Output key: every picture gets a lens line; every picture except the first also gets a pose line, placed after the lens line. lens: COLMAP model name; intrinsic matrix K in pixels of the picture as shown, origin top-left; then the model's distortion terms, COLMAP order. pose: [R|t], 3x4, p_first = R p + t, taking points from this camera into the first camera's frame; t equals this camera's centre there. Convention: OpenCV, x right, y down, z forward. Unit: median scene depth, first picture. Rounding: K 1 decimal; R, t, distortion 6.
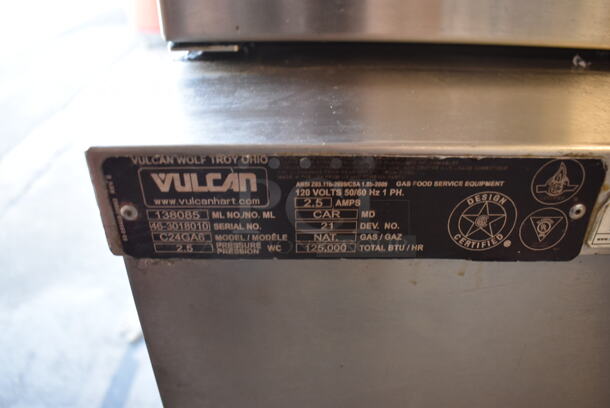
lens RADIAL K [[483.7, 0, 307.4], [0, 483.7, 205.1], [0, 0, 1]] dist [-0.091951, 0.013020]
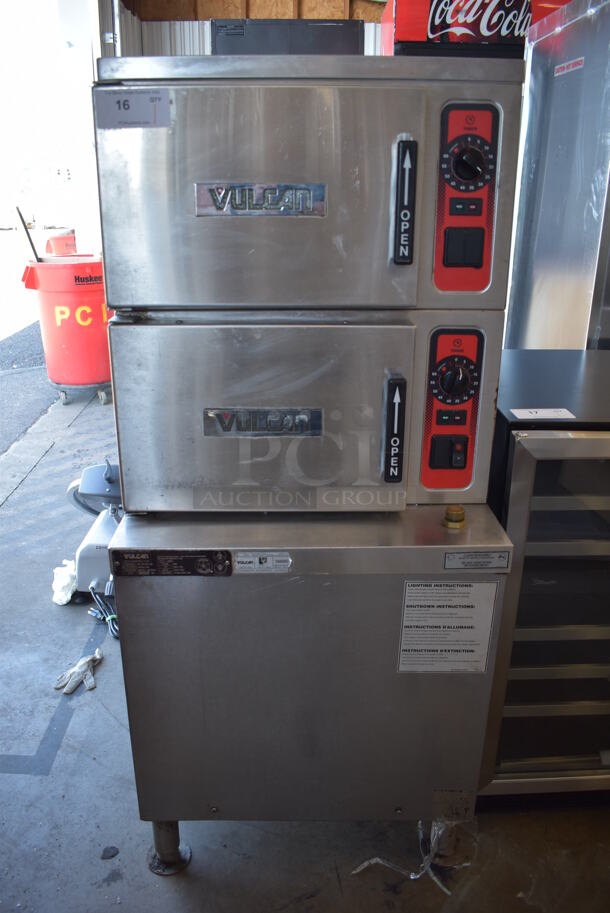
lens RADIAL K [[724.0, 0, 309.6], [0, 724.0, 455.6], [0, 0, 1]] dist [-0.091951, 0.013020]
pose [[0.999320, -0.001670, 0.036825, 1.030144], [0.008741, 0.981220, -0.192695, 0.300604], [-0.035812, 0.192886, 0.980568, -5.172407]]
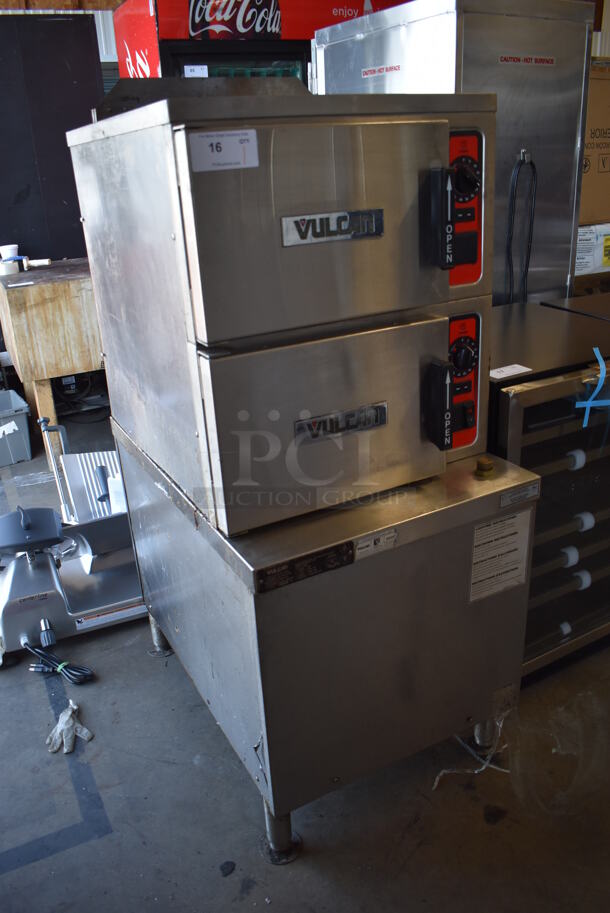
lens RADIAL K [[724.0, 0, 306.5], [0, 724.0, 453.5], [0, 0, 1]] dist [-0.091951, 0.013020]
pose [[0.875846, -0.224170, 0.427365, -2.493565], [0.293006, 0.950673, -0.101824, -0.300328], [-0.383459, 0.214403, 0.898327, -5.164289]]
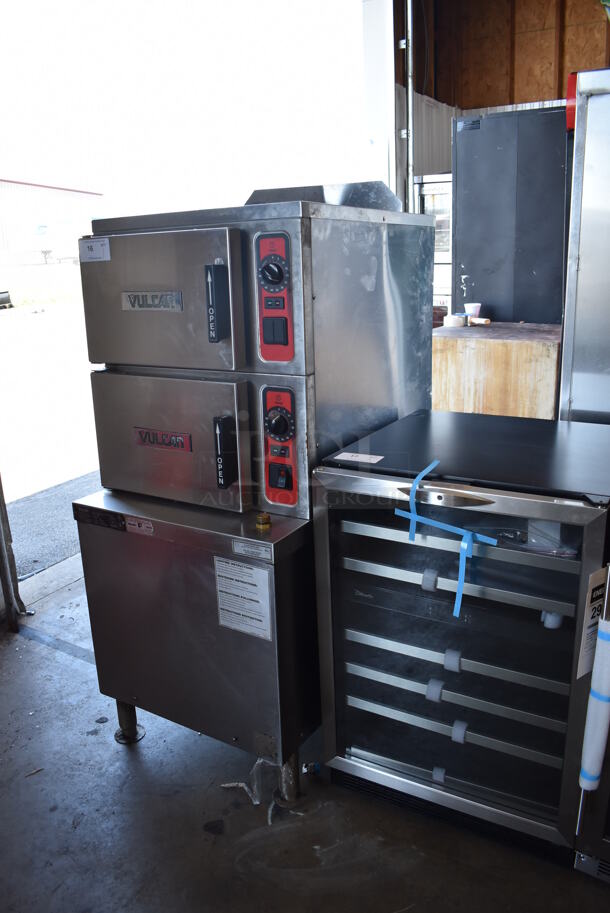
lens RADIAL K [[724.0, 0, 309.9], [0, 724.0, 455.8], [0, 0, 1]] dist [-0.091951, 0.013020]
pose [[0.867842, 0.110934, -0.484298, 7.328743], [-0.234978, 0.950491, -0.203350, 0.530834], [0.437763, 0.290275, 0.850943, -6.429363]]
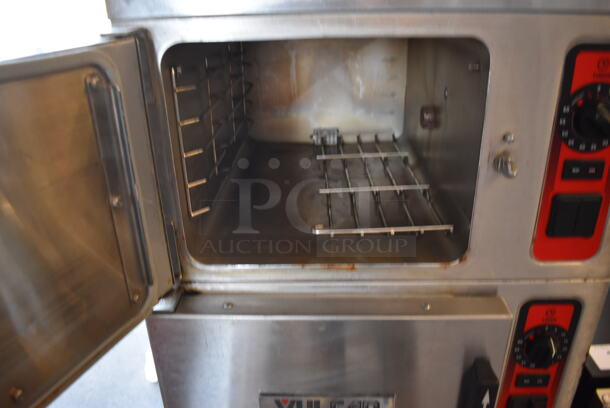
lens RADIAL K [[483.7, 0, 309.3], [0, 483.7, 209.3], [0, 0, 1]] dist [-0.091951, 0.013020]
pose [[0.999764, -0.009137, -0.019719, 0.810082], [0.007091, 0.994816, -0.101448, -2.317565], [0.020544, 0.101284, 0.994645, -2.863266]]
